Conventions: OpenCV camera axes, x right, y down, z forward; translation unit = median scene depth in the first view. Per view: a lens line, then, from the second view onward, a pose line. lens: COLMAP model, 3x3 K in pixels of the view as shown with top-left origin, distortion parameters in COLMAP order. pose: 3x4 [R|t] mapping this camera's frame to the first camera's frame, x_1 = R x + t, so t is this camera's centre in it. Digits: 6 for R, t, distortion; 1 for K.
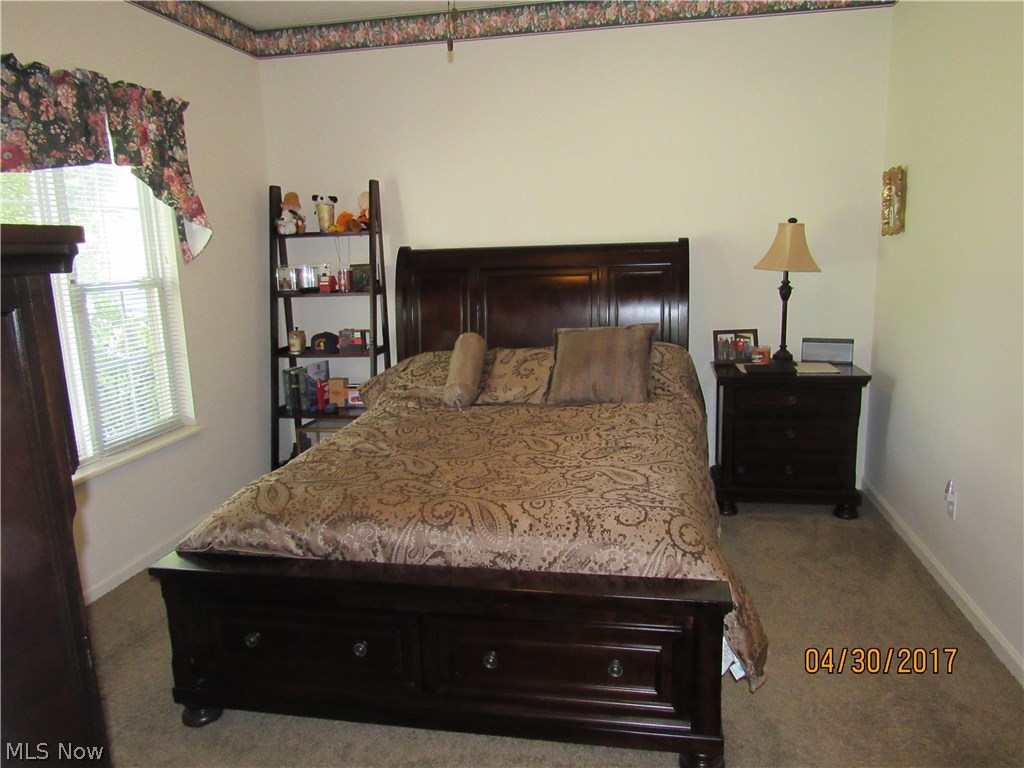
lens RADIAL K [[733.8, 0, 519.2], [0, 733.8, 385.9], [0, 0, 1]] dist [-0.033162, 0.017606]
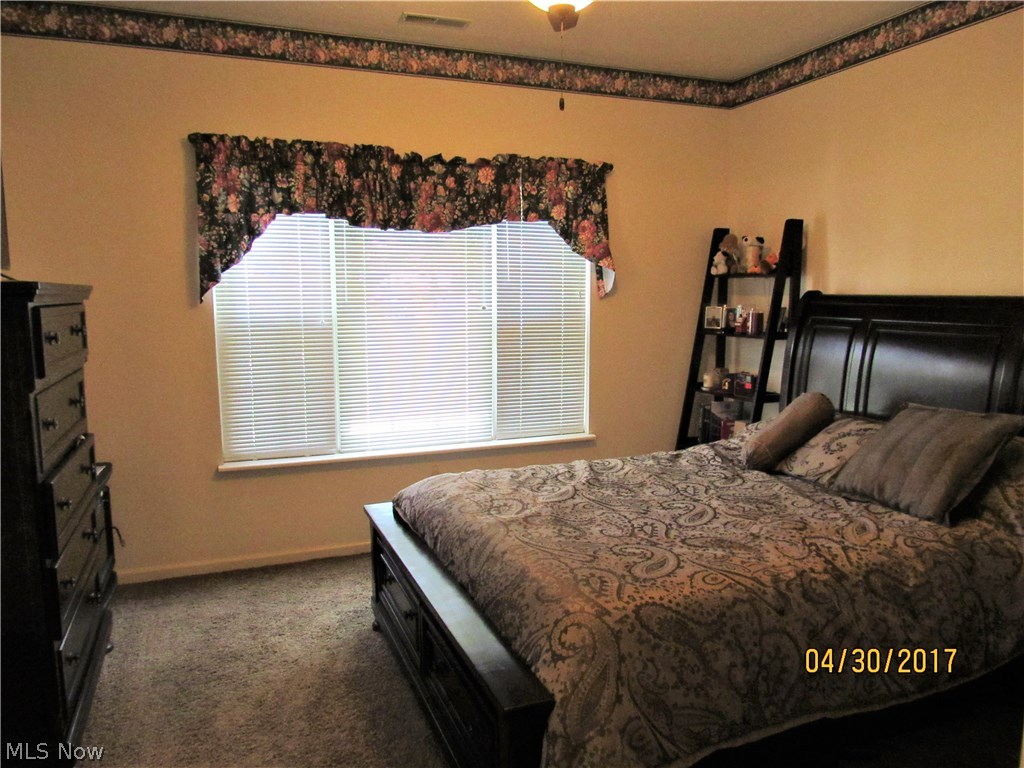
lens RADIAL K [[733.8, 0, 514.7], [0, 733.8, 386.9], [0, 0, 1]] dist [-0.033162, 0.017606]
pose [[0.537346, 0.140506, -0.831575, 0.567279], [-0.174400, 0.983224, 0.053435, -0.076974], [0.825132, 0.116313, 0.552836, 0.283832]]
